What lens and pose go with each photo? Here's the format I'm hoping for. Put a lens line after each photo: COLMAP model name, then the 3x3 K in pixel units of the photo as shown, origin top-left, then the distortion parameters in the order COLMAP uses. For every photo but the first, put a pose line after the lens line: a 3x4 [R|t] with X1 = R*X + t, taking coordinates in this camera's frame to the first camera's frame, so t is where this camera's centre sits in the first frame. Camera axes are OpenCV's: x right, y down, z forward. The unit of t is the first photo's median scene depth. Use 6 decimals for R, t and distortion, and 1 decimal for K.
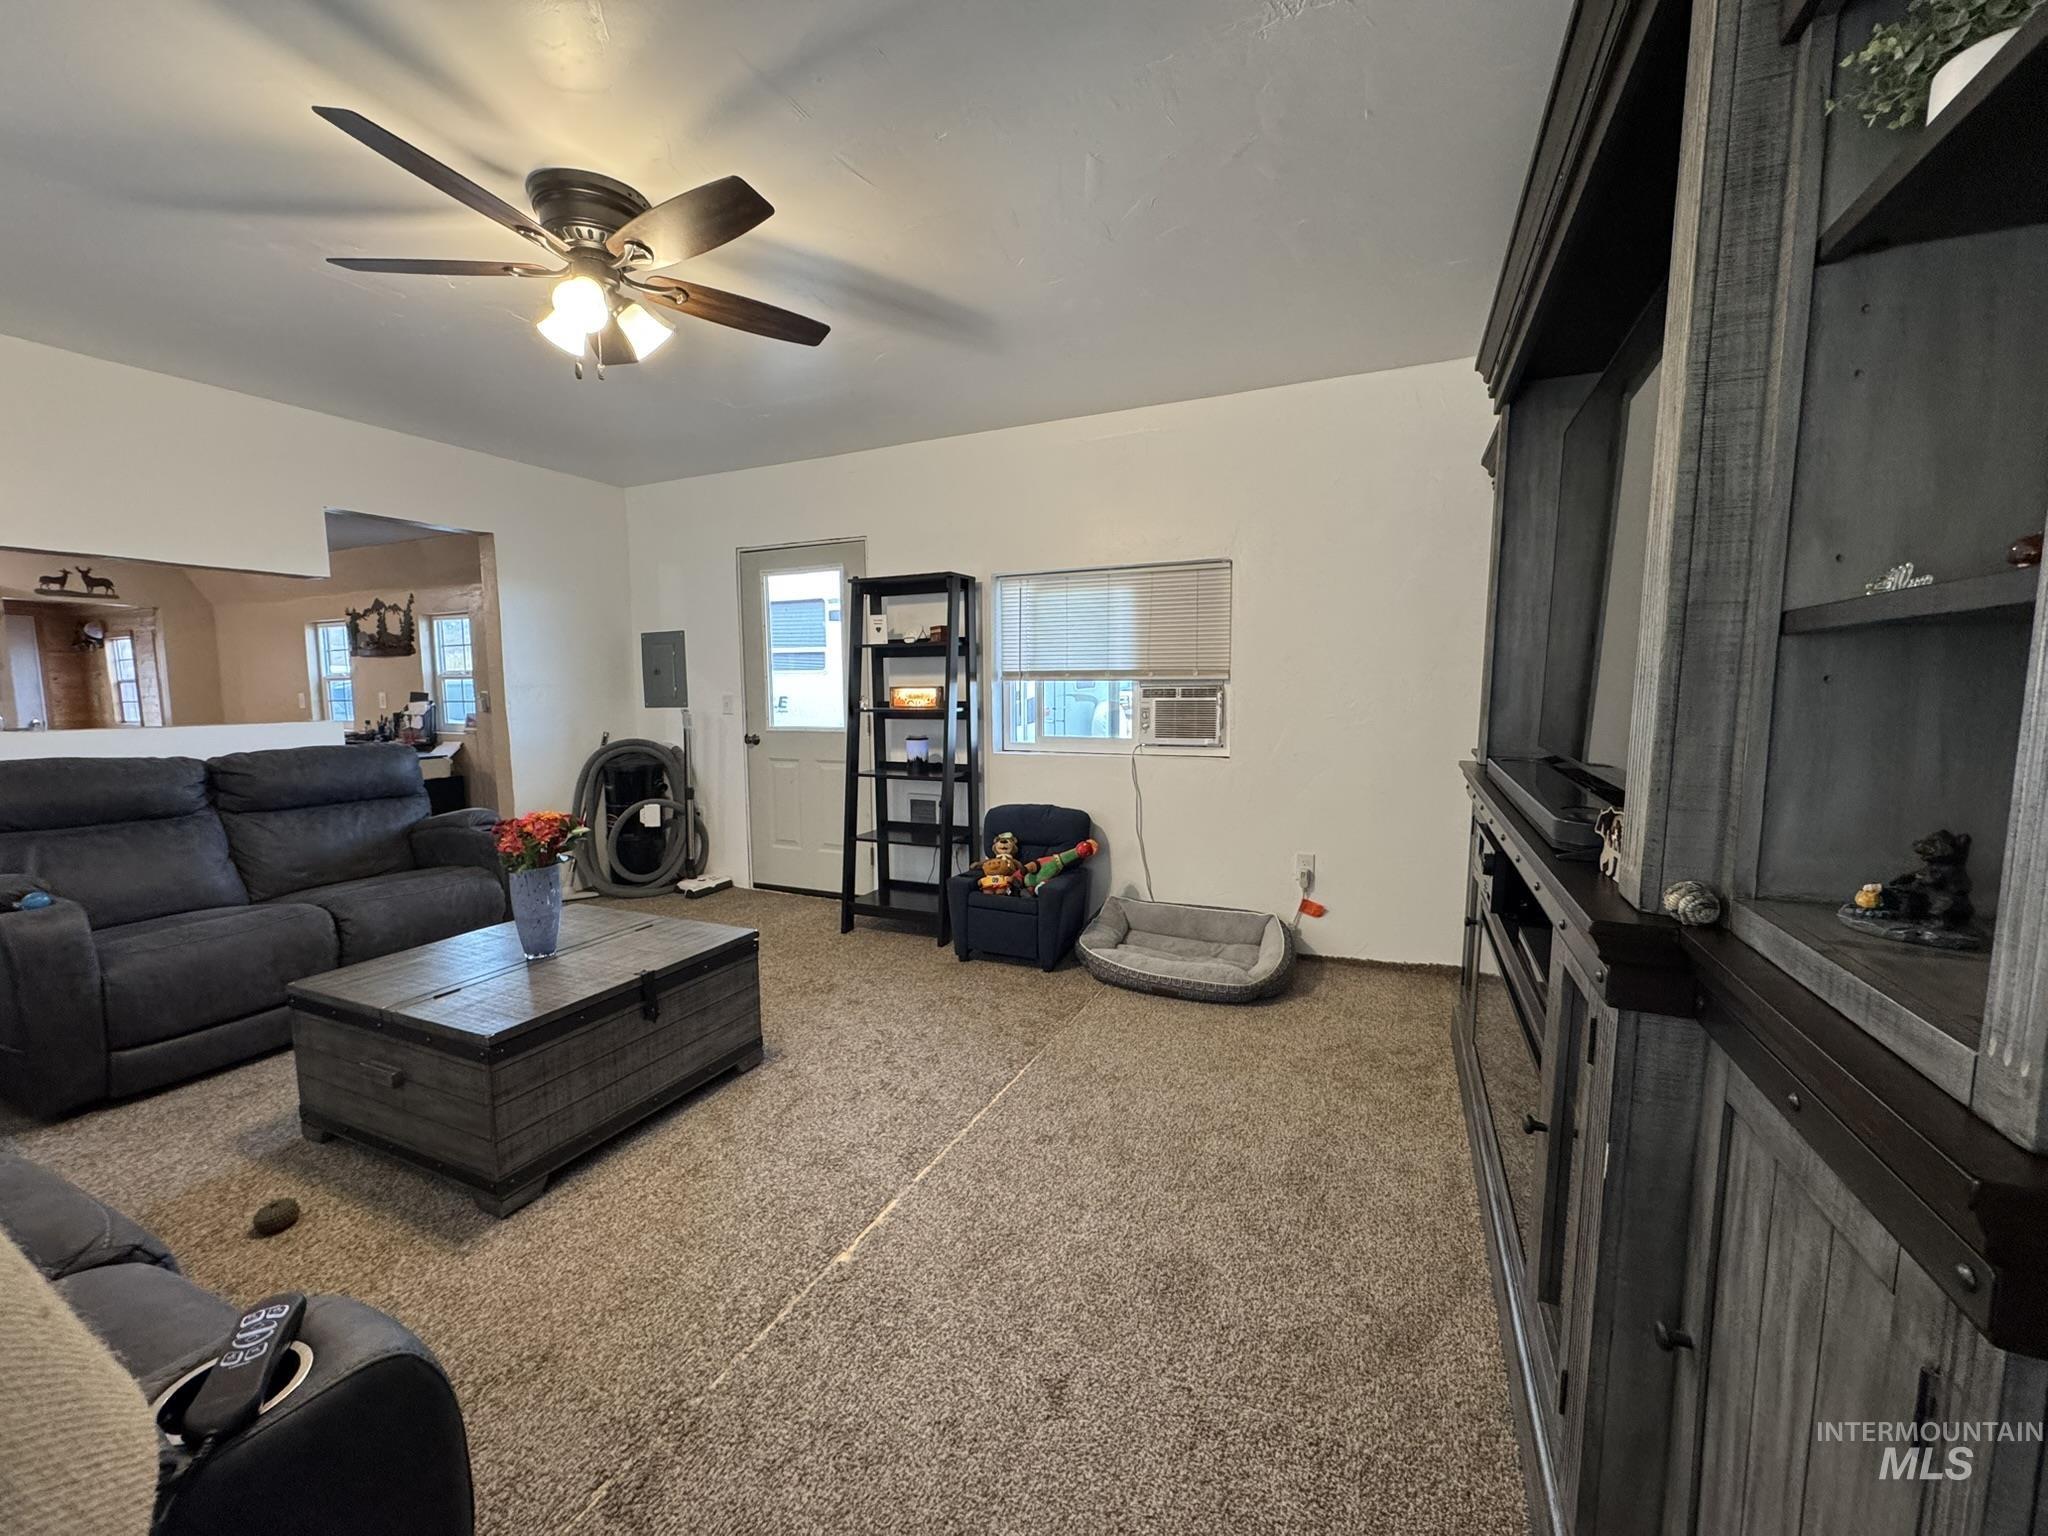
lens RADIAL K [[815.9, 0, 1013.0], [0, 815.9, 762.4], [0, 0, 1]] dist [-0.002513, 0.000724]
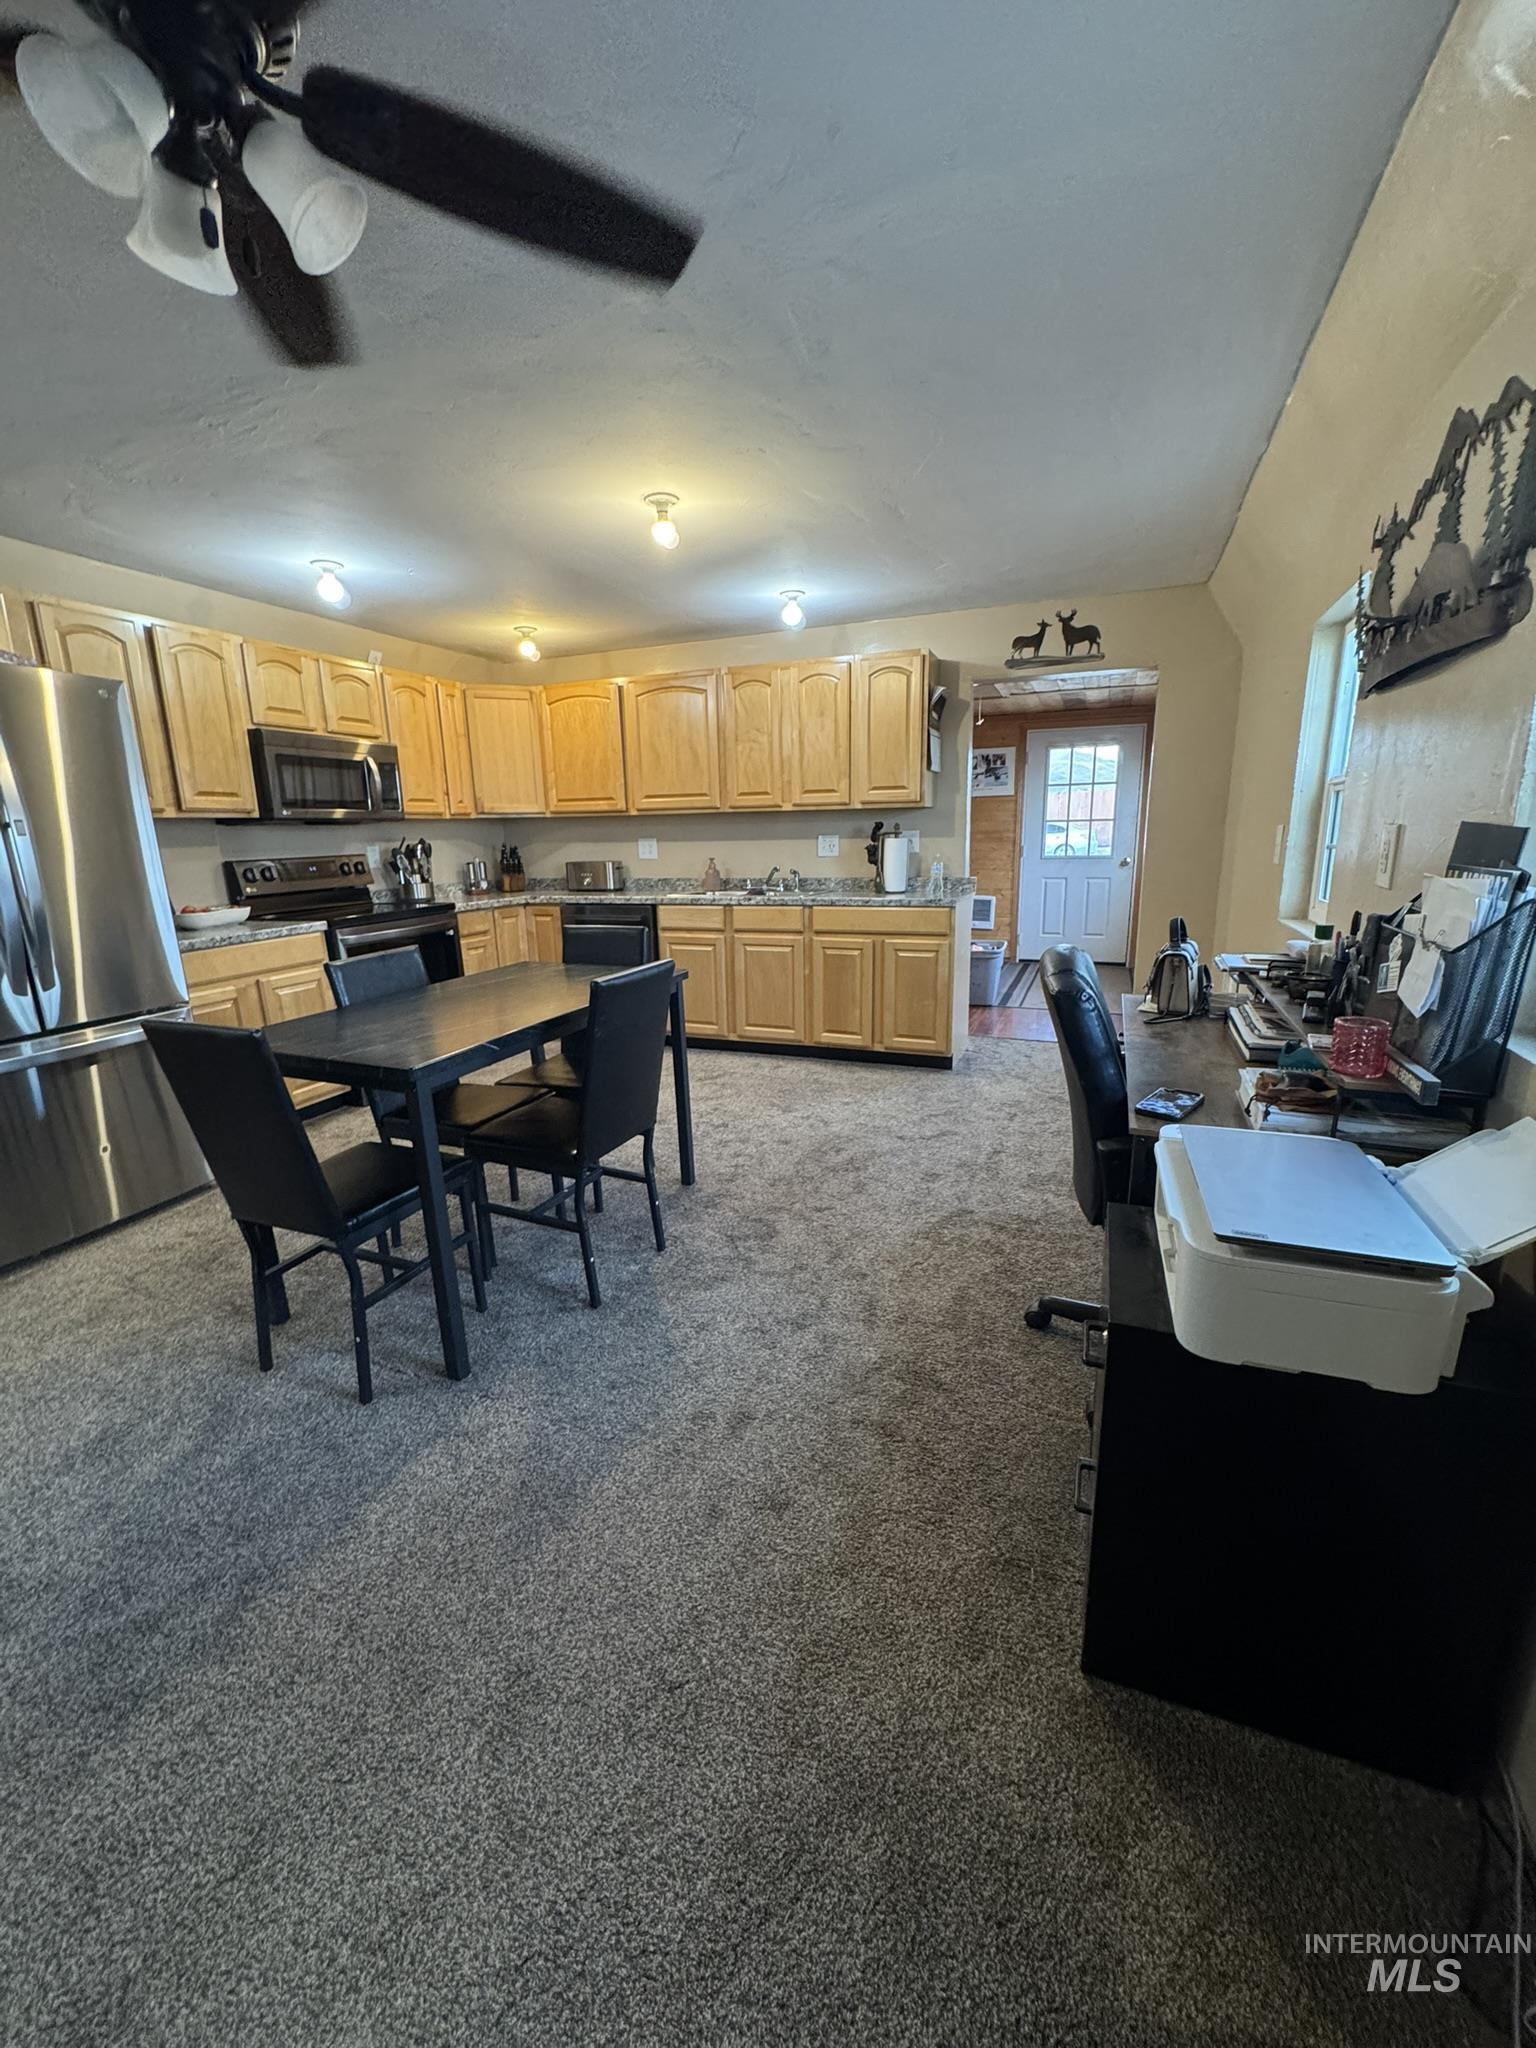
lens RADIAL K [[815.9, 0, 774.1], [0, 815.9, 1028.2], [0, 0, 1]] dist [-0.002513, 0.000724]
pose [[0.058391, 0.242580, -0.968373, -1.241571], [-0.073452, 0.968442, 0.238168, -0.170609], [0.995588, 0.057222, 0.074366, 1.914767]]
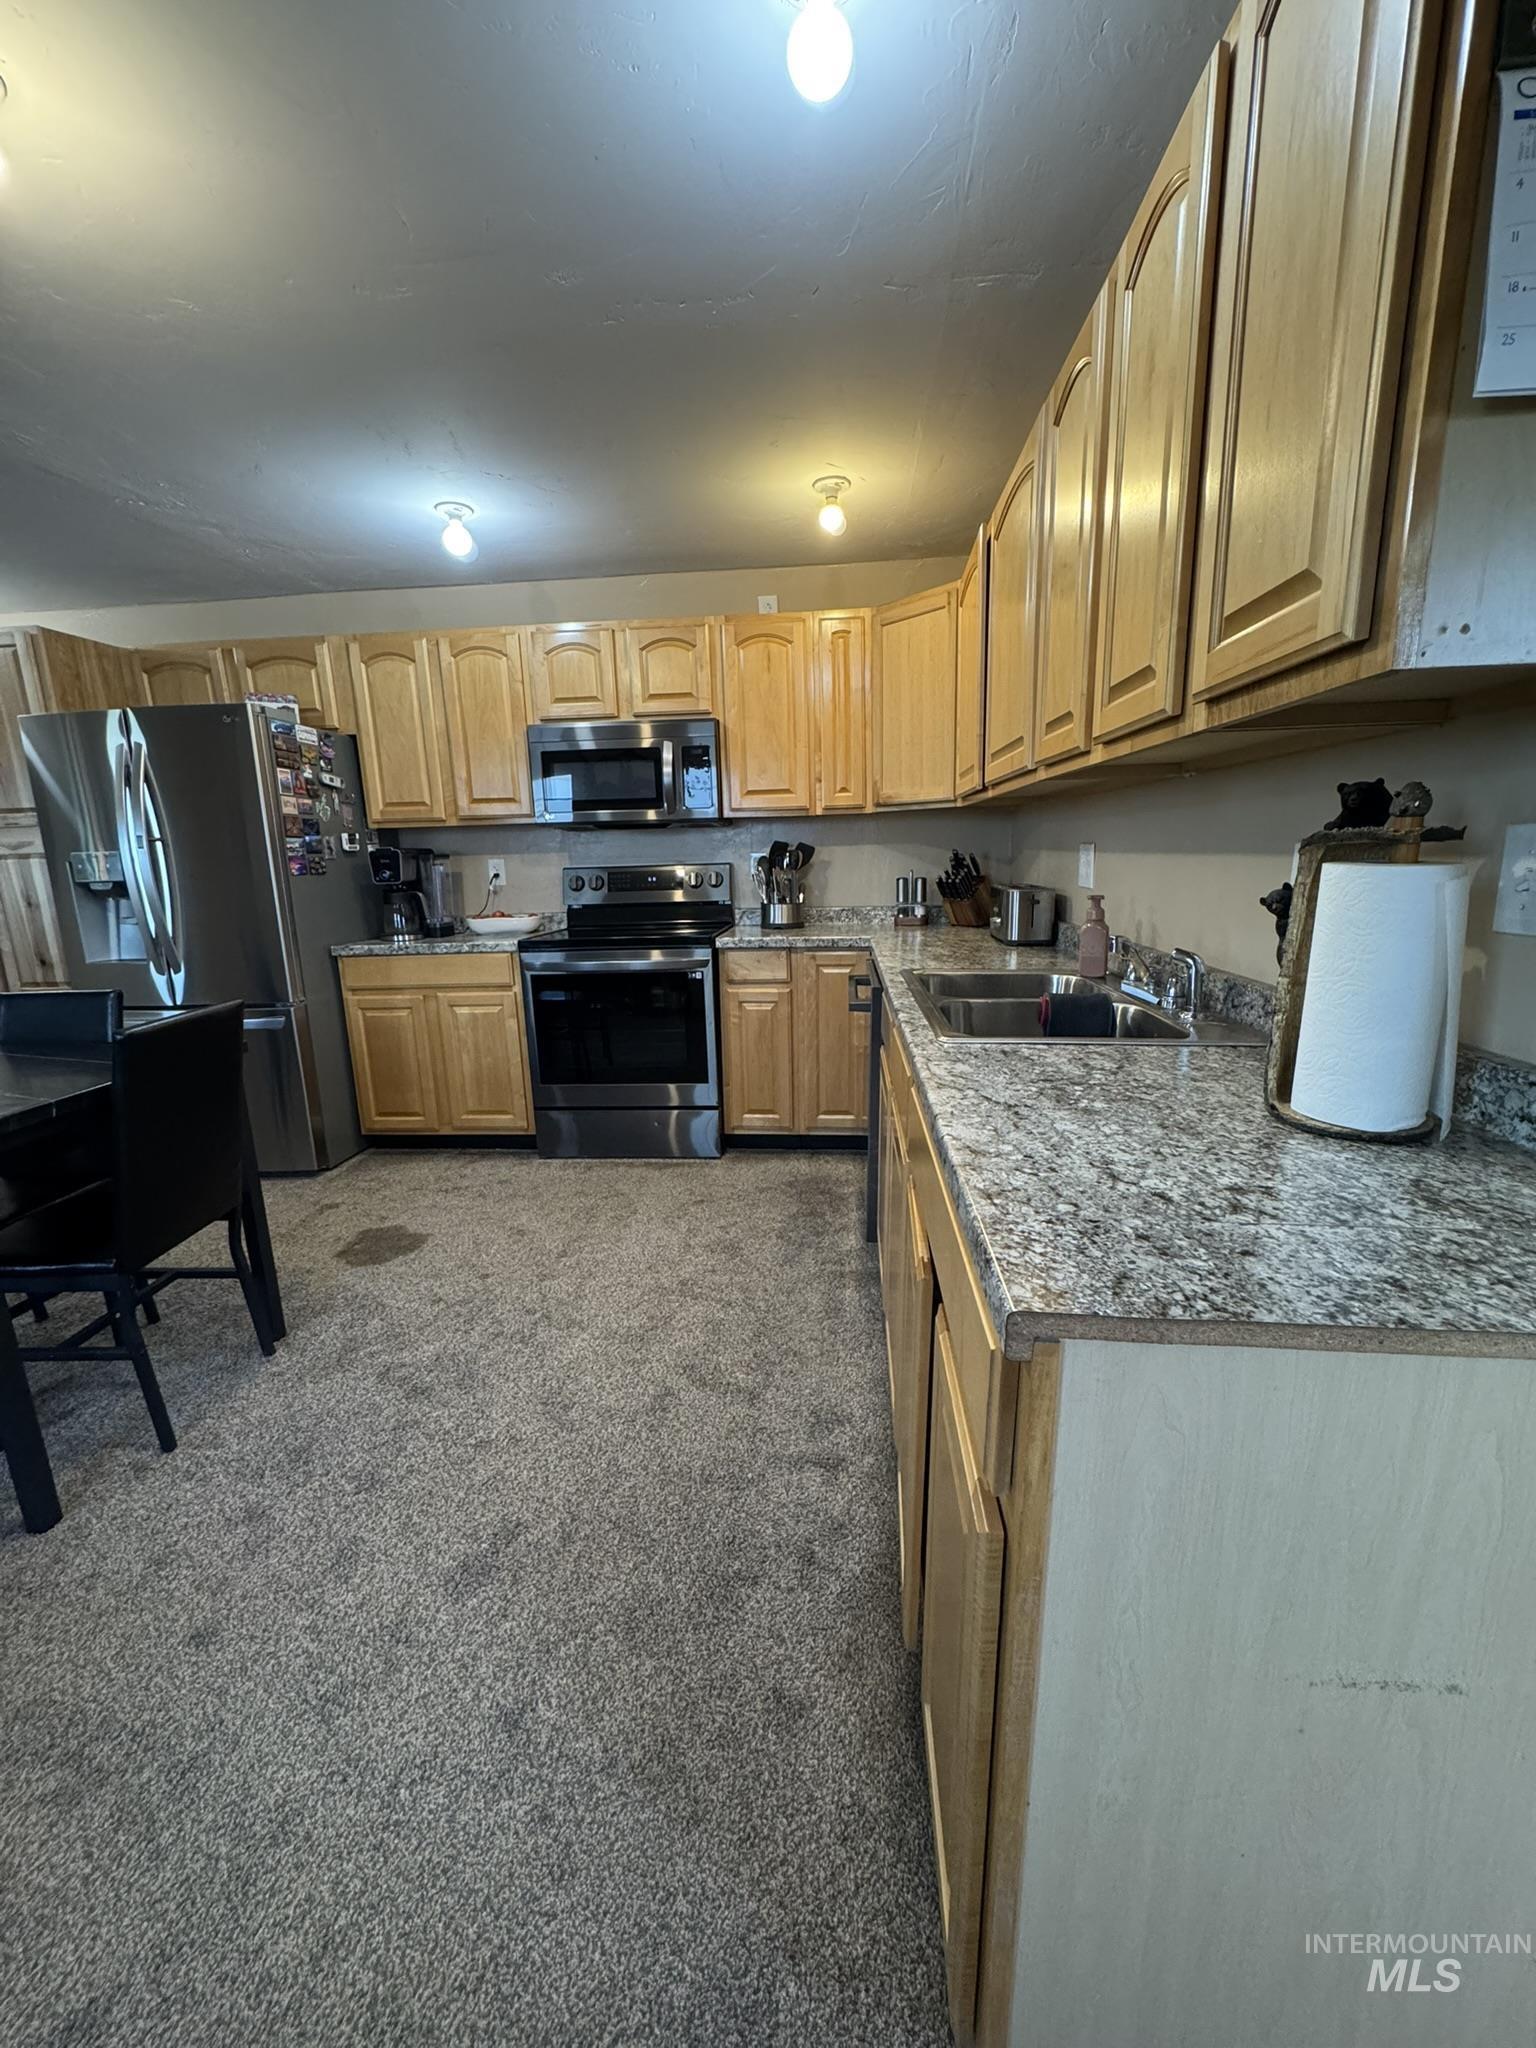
lens RADIAL K [[815.9, 0, 772.0], [0, 815.9, 1018.4], [0, 0, 1]] dist [-0.002513, 0.000724]
pose [[-0.935597, 0.103297, -0.337621, -2.593125], [-0.003051, 0.953844, 0.300288, -0.214897], [0.353057, 0.281979, -0.892098, 2.489318]]
